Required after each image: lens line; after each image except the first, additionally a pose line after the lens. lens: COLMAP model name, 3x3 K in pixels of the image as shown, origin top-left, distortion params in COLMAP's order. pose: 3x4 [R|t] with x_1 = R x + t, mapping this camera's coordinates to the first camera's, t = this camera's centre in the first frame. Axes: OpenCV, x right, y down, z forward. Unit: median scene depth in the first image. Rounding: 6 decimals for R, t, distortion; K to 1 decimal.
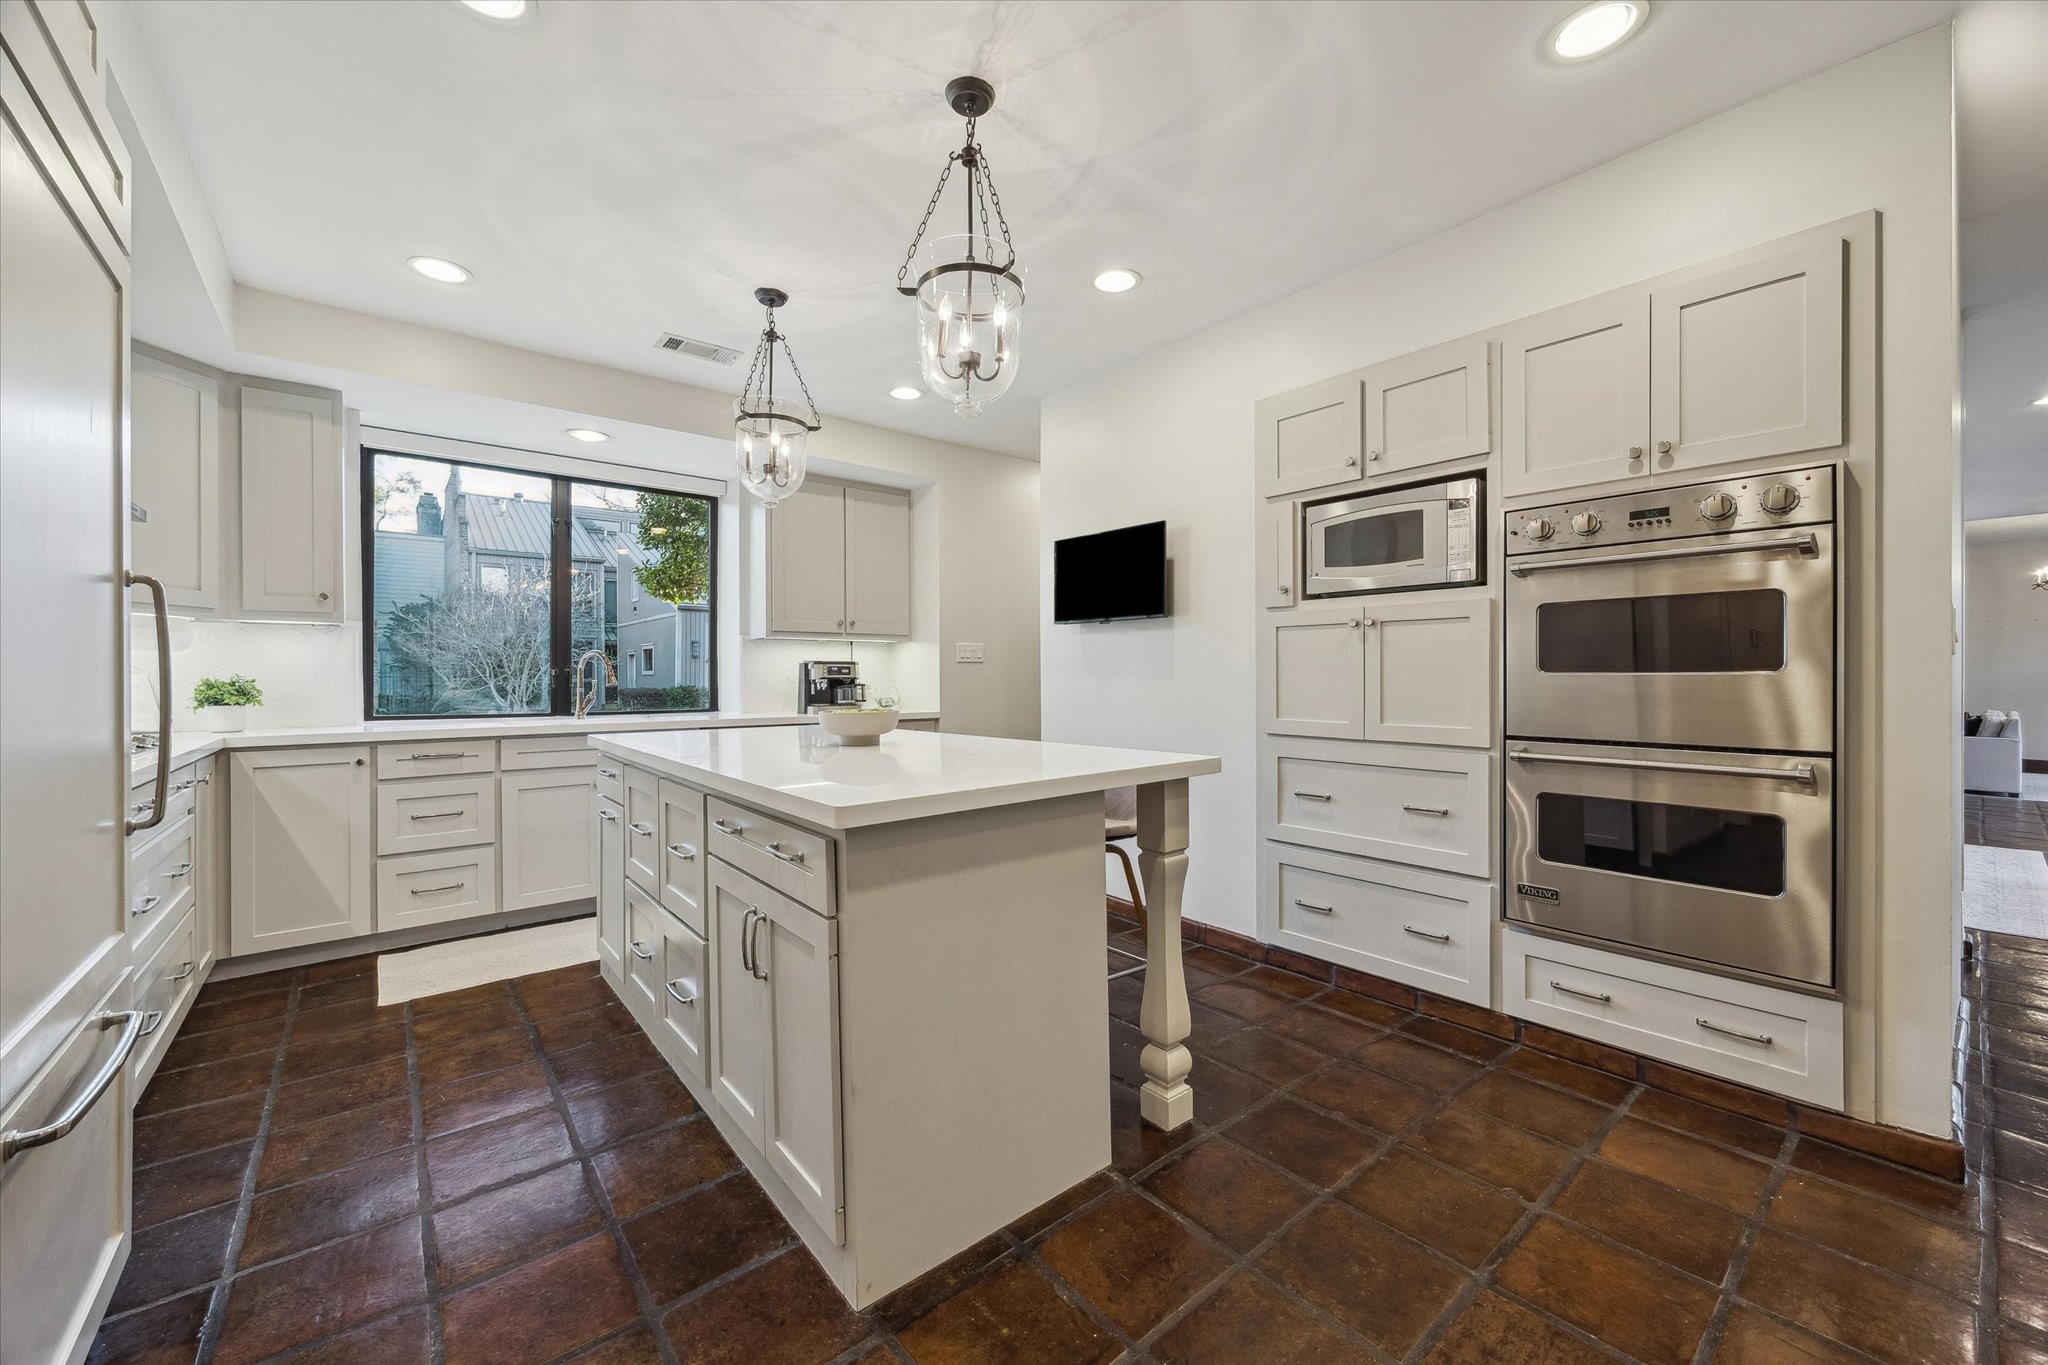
lens RADIAL K [[792.6, 0, 1029.1], [0, 792.6, 676.6], [0, 0, 1]] dist [-0.002333, 0.000013]
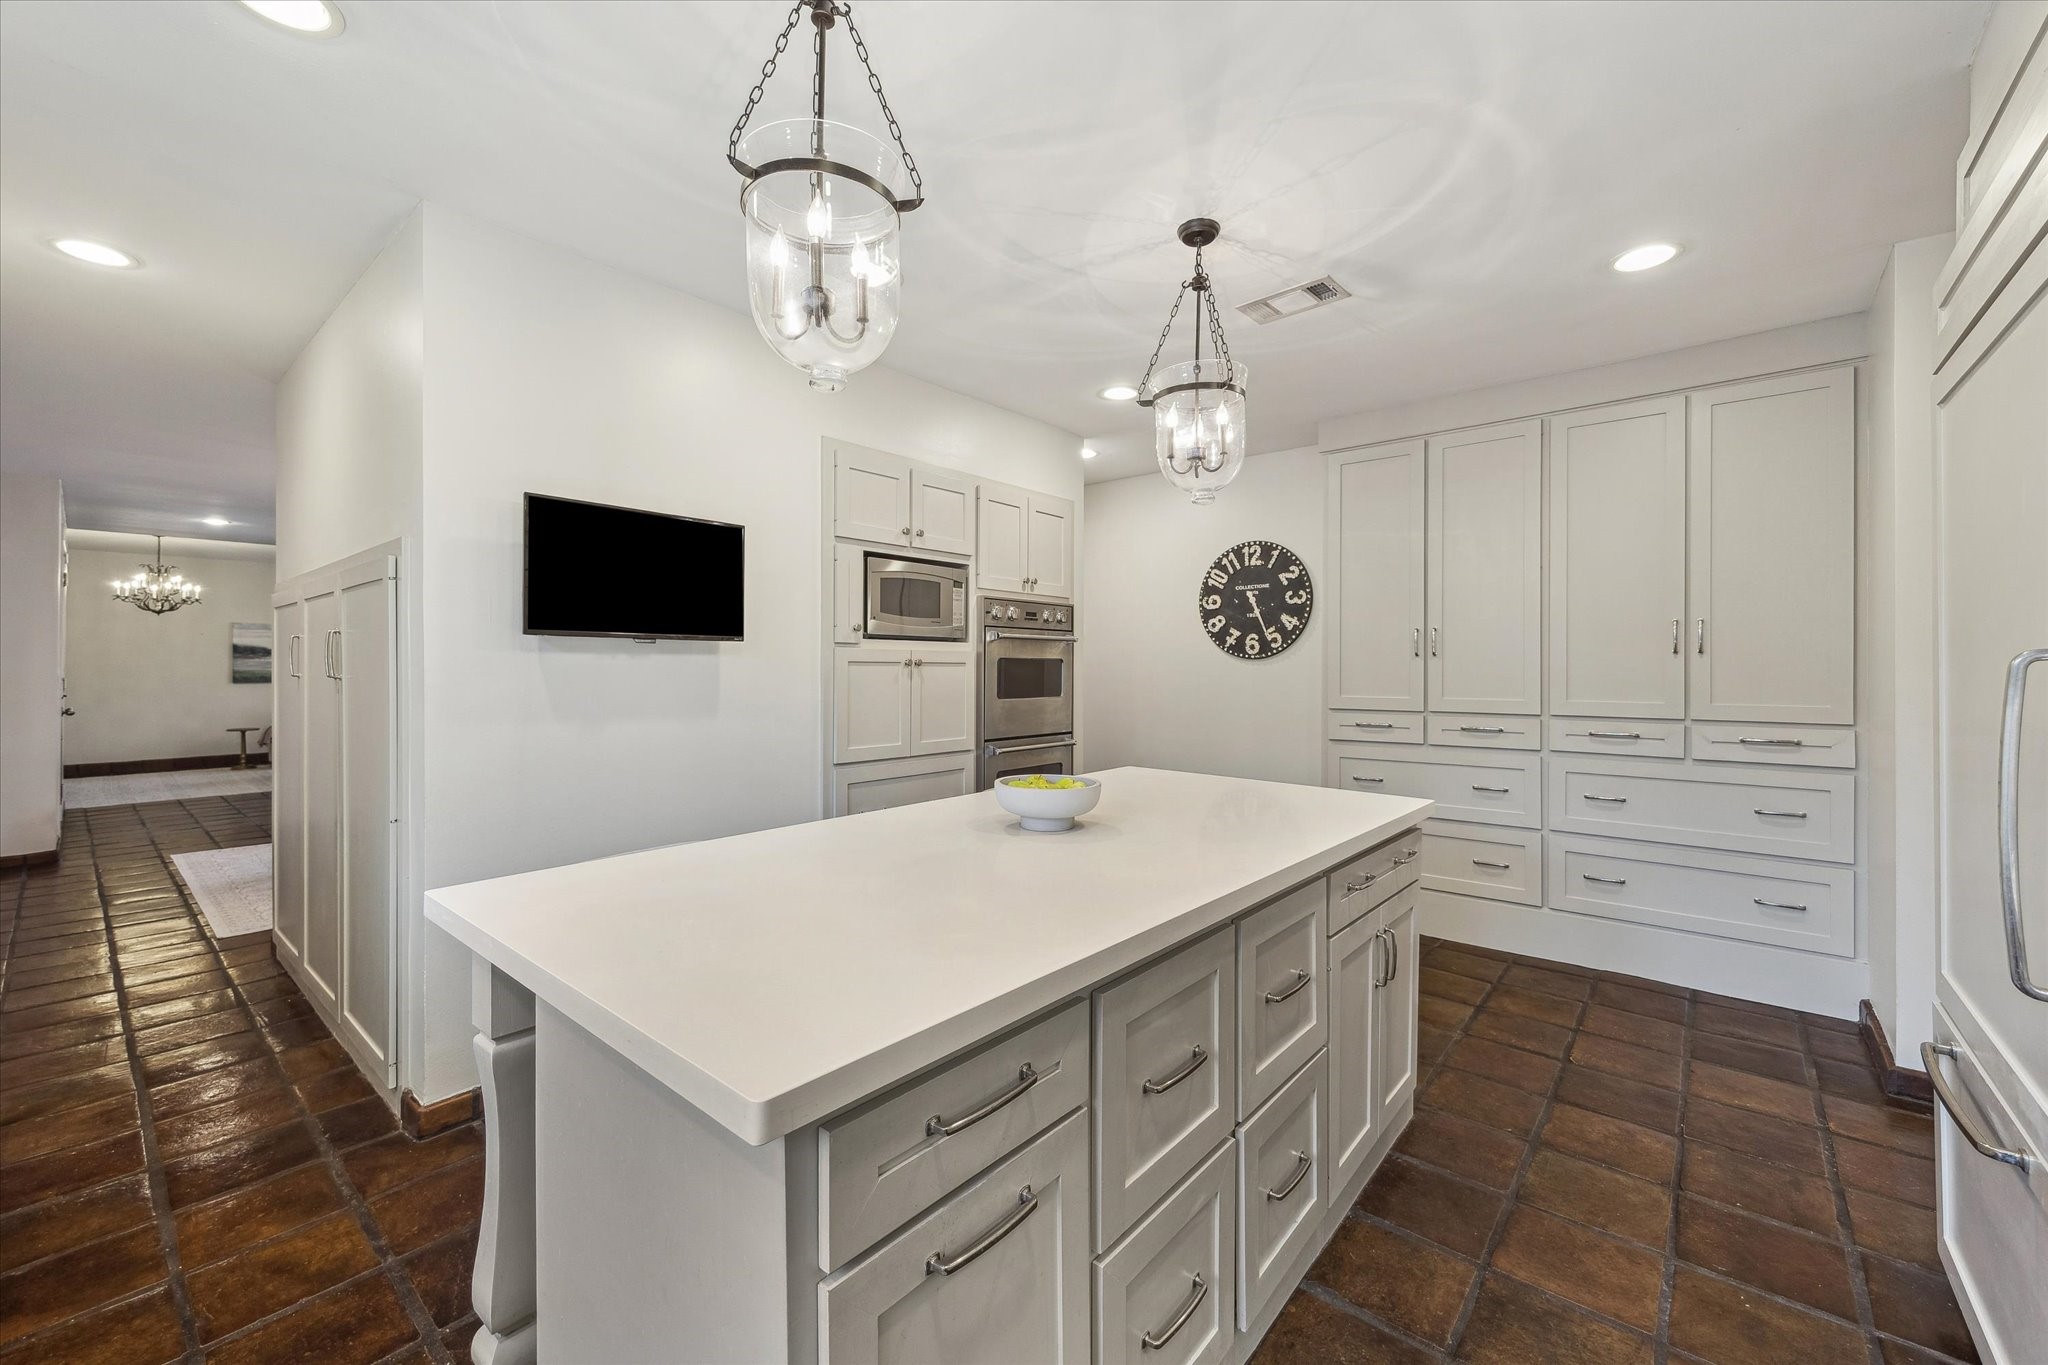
lens RADIAL K [[792.6, 0, 1029.7], [0, 792.6, 671.6], [0, 0, 1]] dist [-0.002333, 0.000013]
pose [[-0.170863, -0.001730, 0.985293, -0.857285], [0.004253, 0.999988, 0.002493, -0.056507], [-0.985286, 0.004616, -0.170853, 1.042996]]
